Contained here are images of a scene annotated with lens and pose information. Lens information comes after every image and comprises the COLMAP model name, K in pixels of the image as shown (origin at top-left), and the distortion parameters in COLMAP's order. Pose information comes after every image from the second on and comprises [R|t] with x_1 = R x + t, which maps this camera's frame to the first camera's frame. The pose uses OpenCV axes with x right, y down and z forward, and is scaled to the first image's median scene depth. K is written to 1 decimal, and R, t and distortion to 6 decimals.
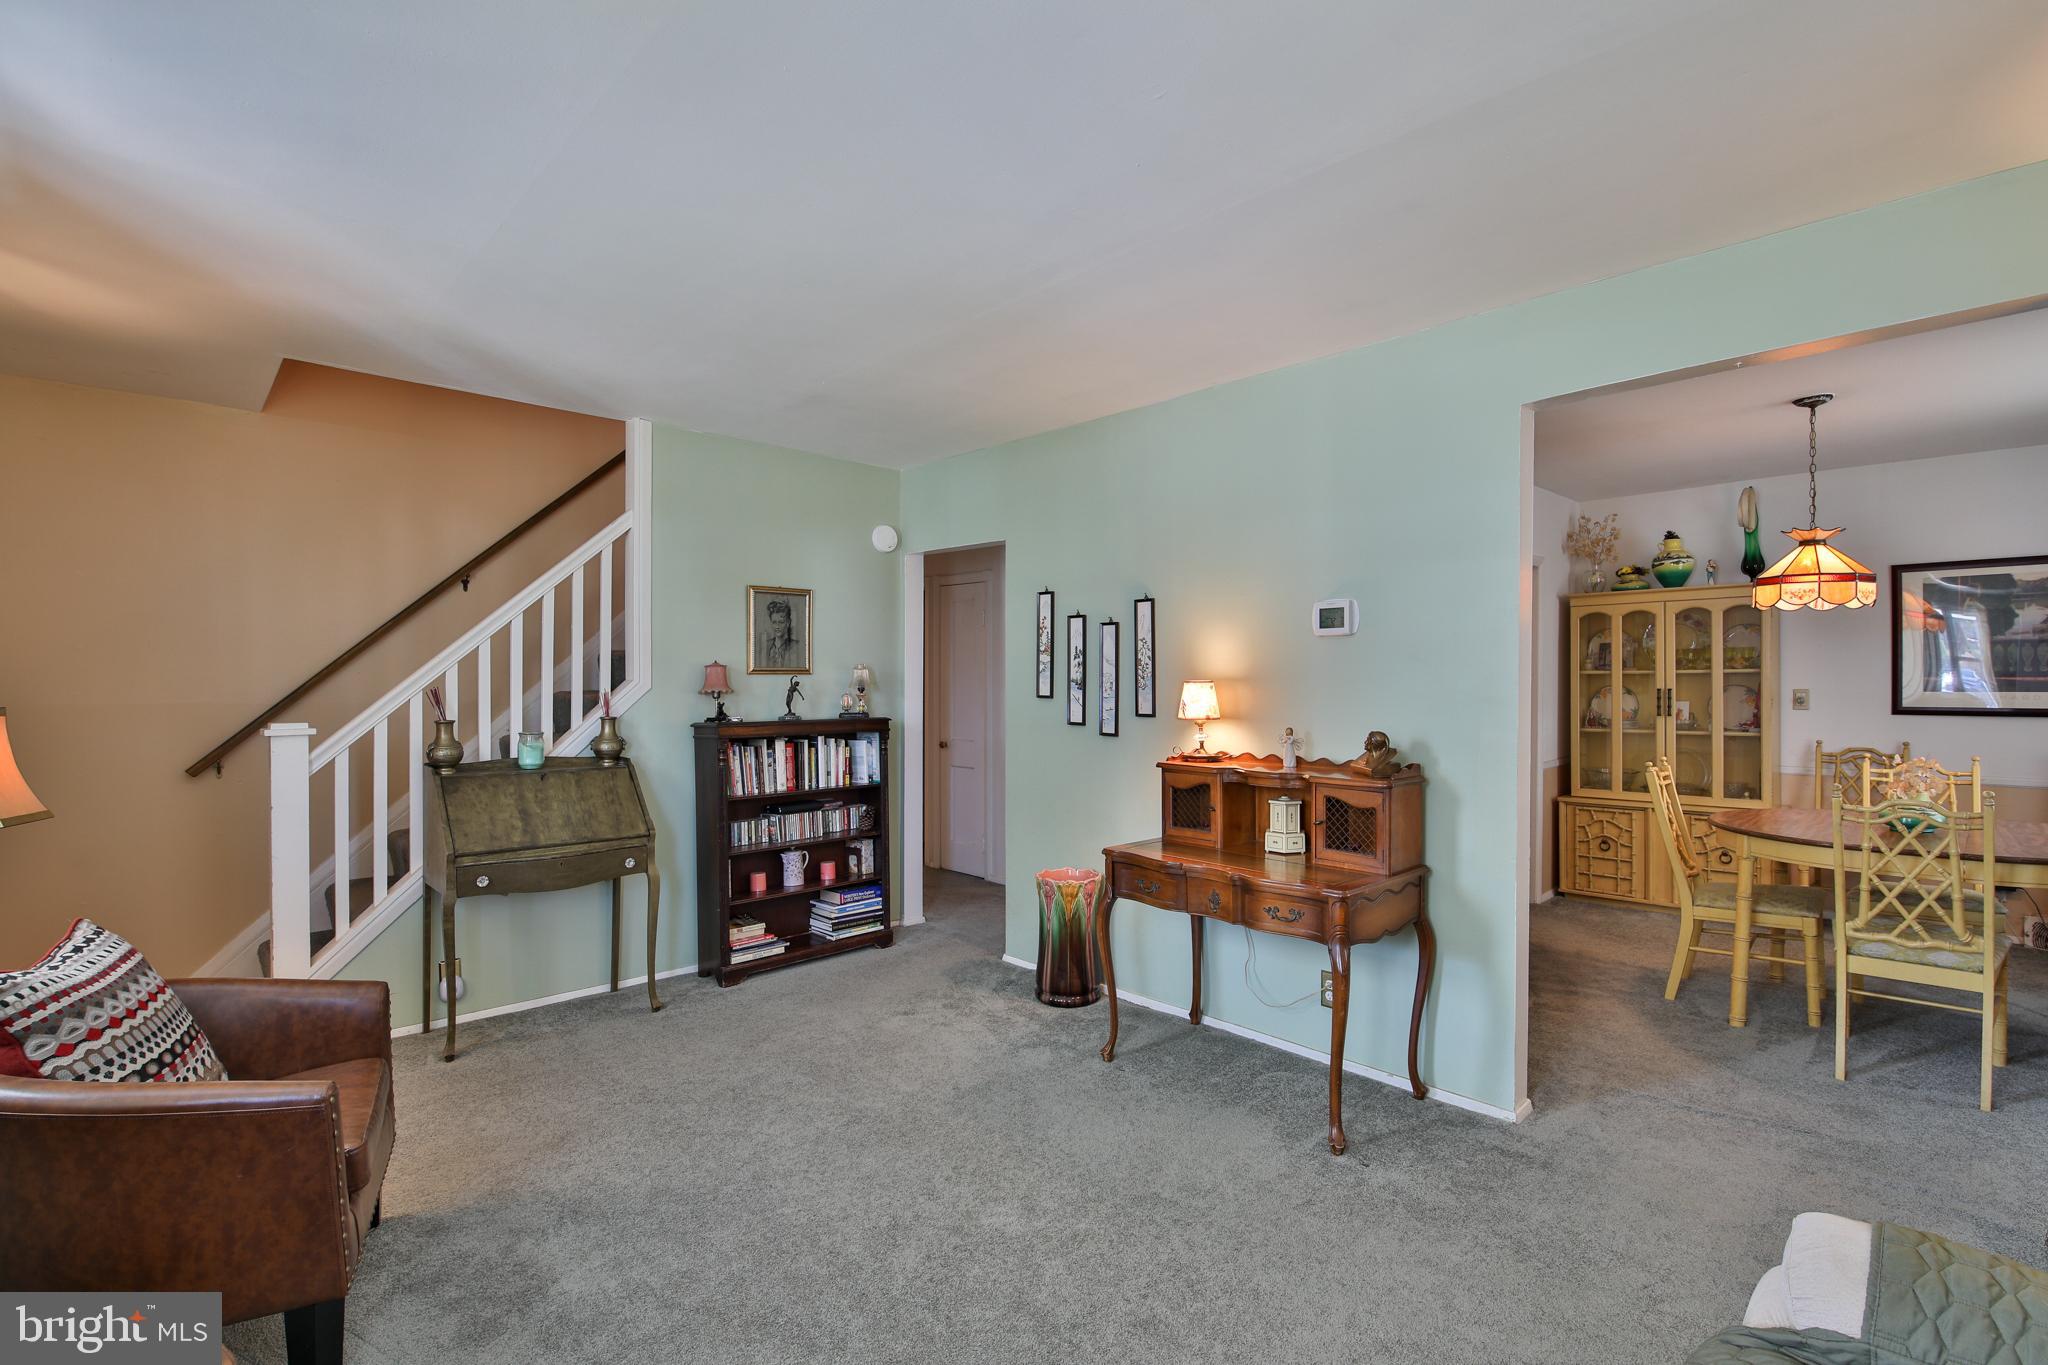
lens RADIAL K [[931.1, 0, 1044.6], [0, 931.1, 683.2], [0, 0, 1]] dist [0.000400, -0.010341]
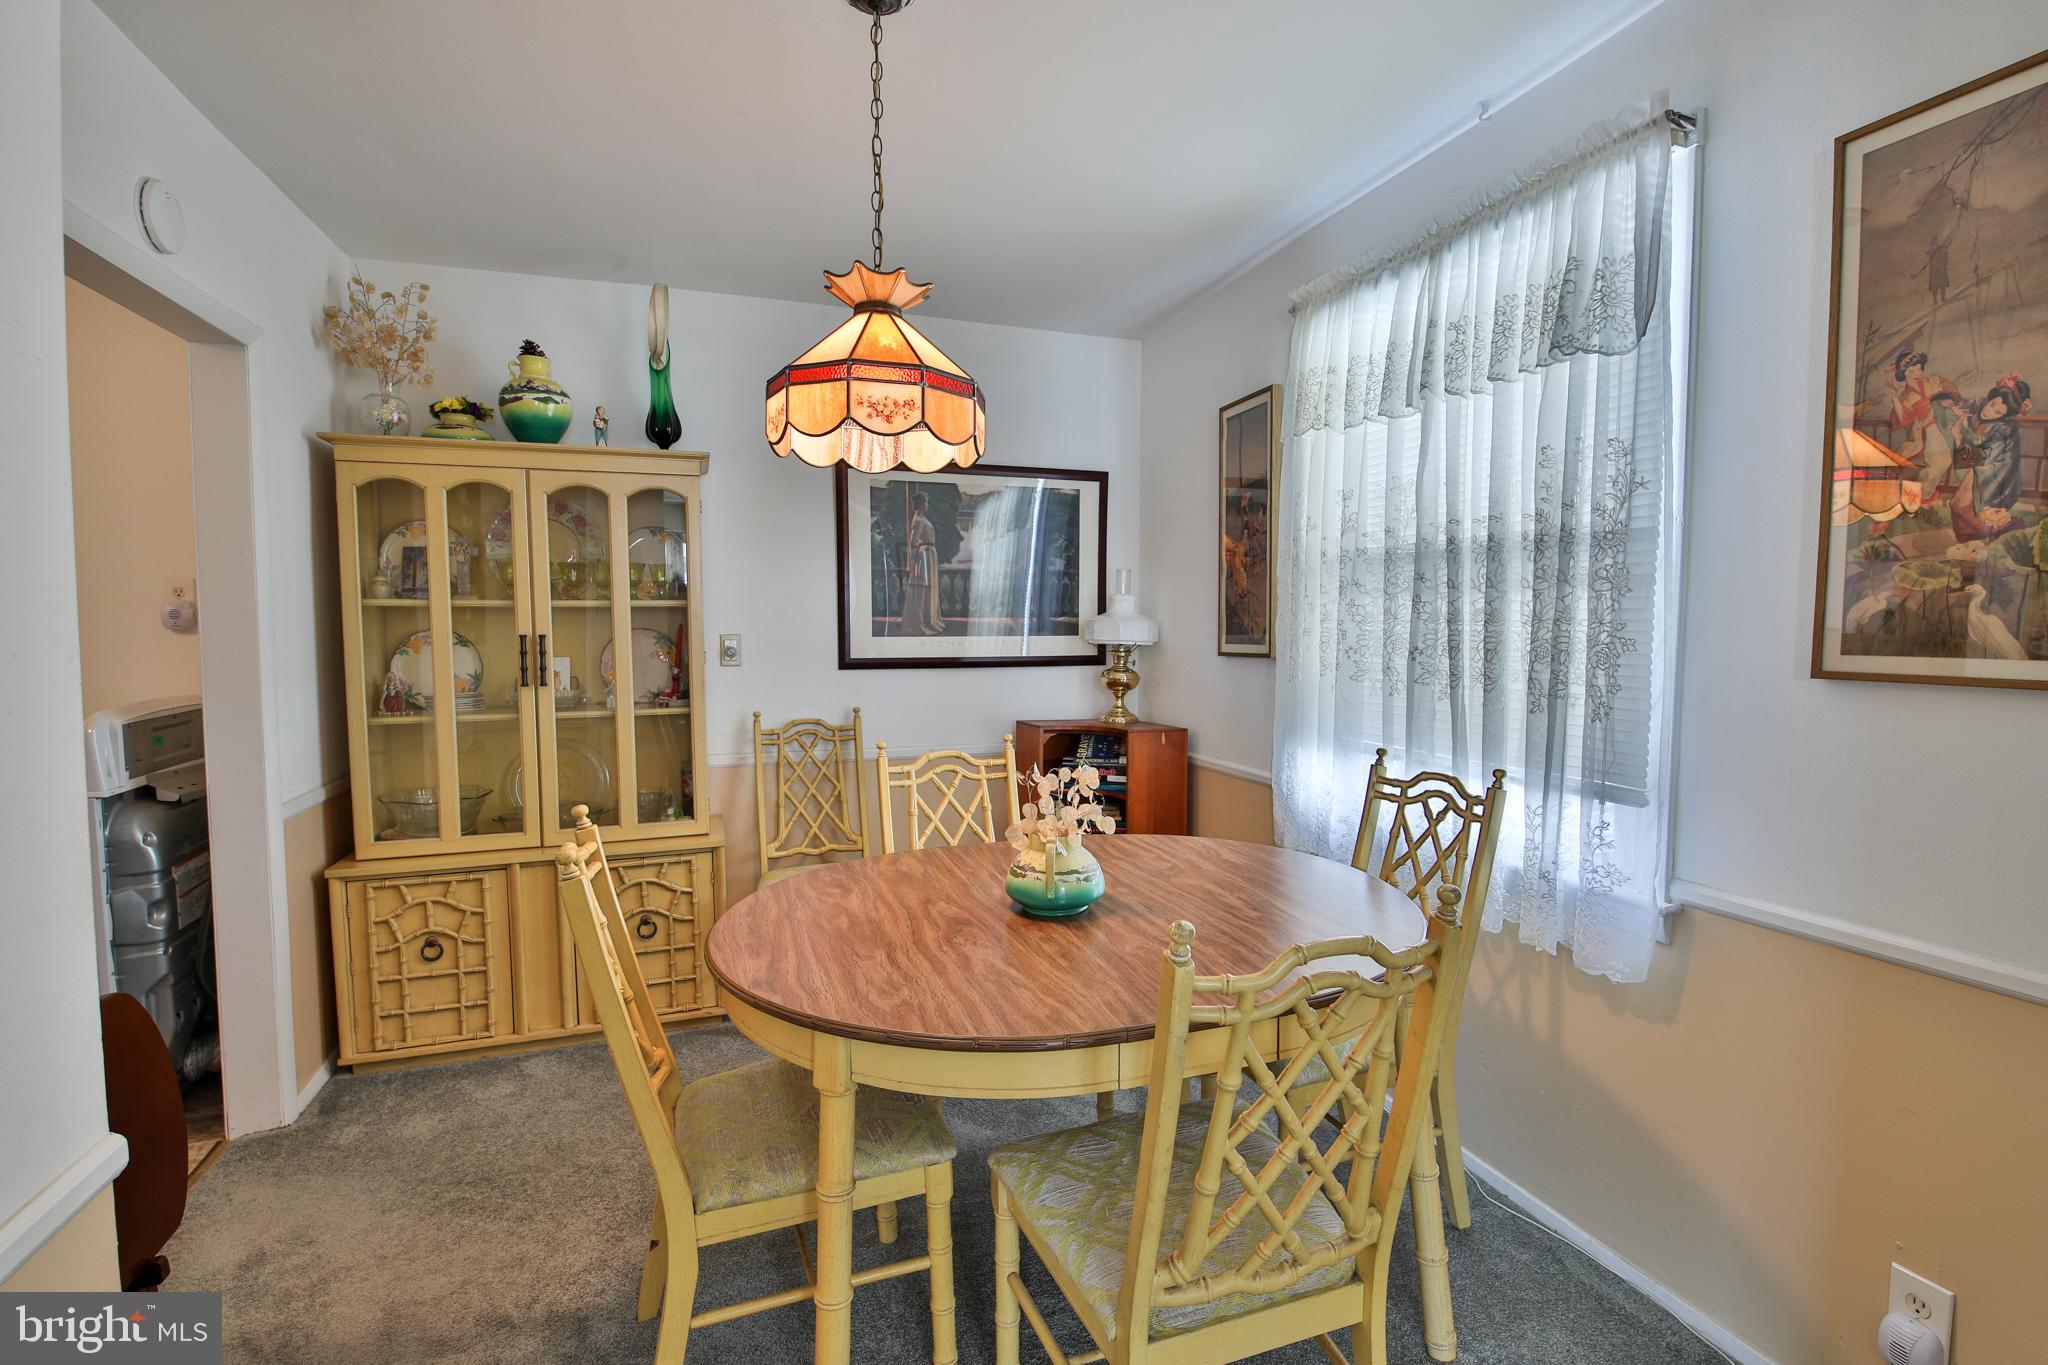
lens RADIAL K [[941.8, 0, 1030.2], [0, 941.8, 688.9], [0, 0, 1]] dist [-0.001263, -0.011714]
pose [[0.427440, -0.057711, 0.902200, 0.302722], [0.002369, 0.998028, 0.062719, 0.003674], [-0.904040, -0.024672, 0.426734, 0.514149]]
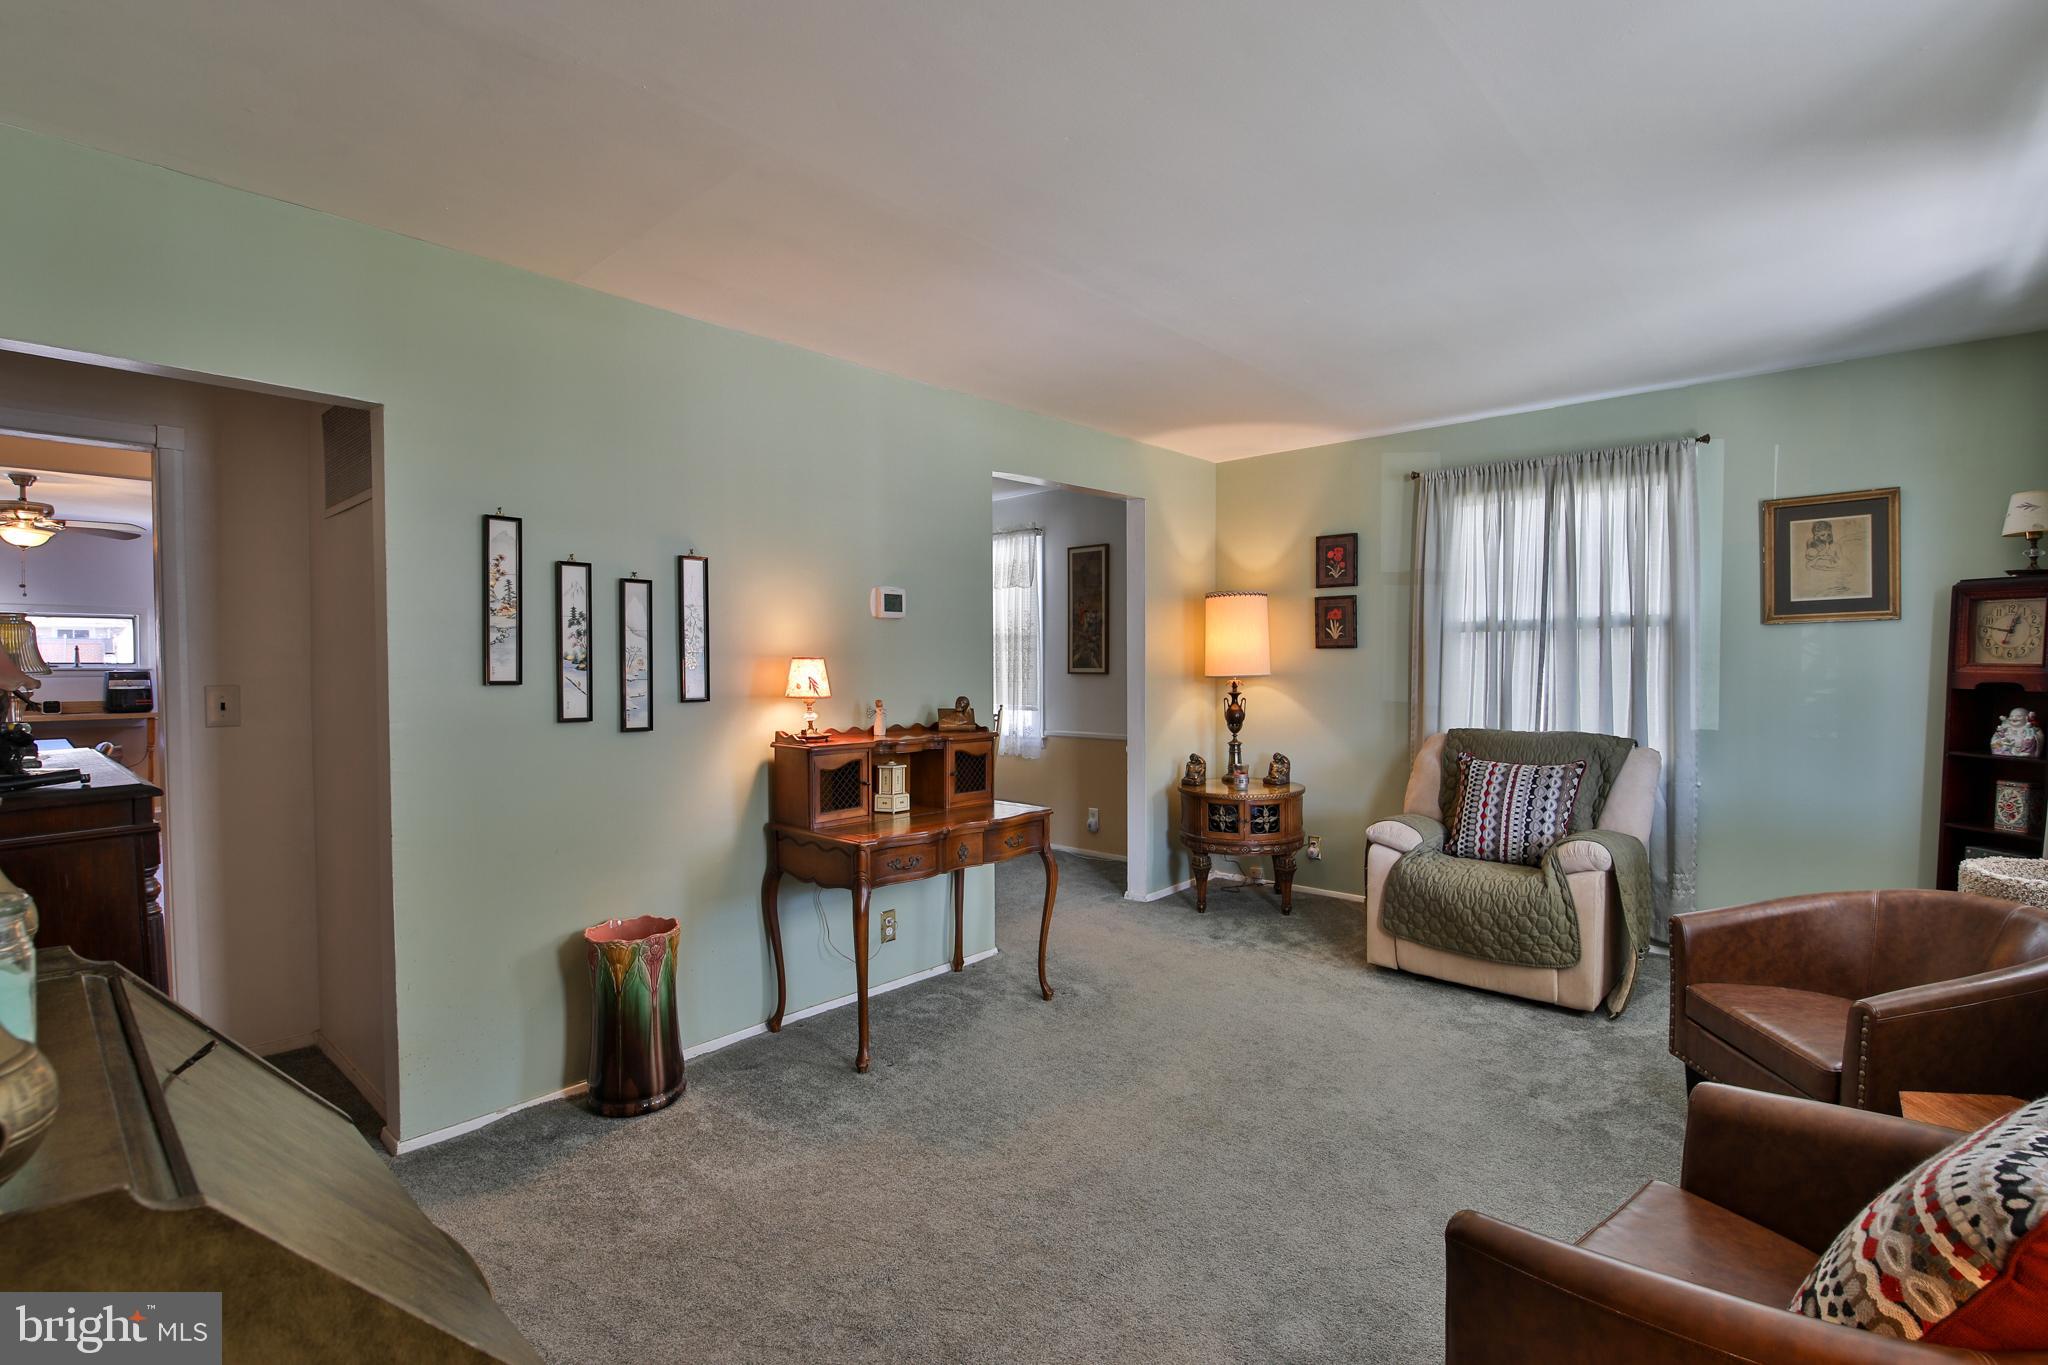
lens RADIAL K [[941.8, 0, 1030.2], [0, 941.8, 688.9], [0, 0, 1]] dist [-0.001263, -0.011714]
pose [[-0.067686, -0.026904, 0.997344, -0.525537], [0.010619, 0.999560, 0.027684, 0.003707], [-0.997650, 0.012464, -0.067370, 0.549499]]
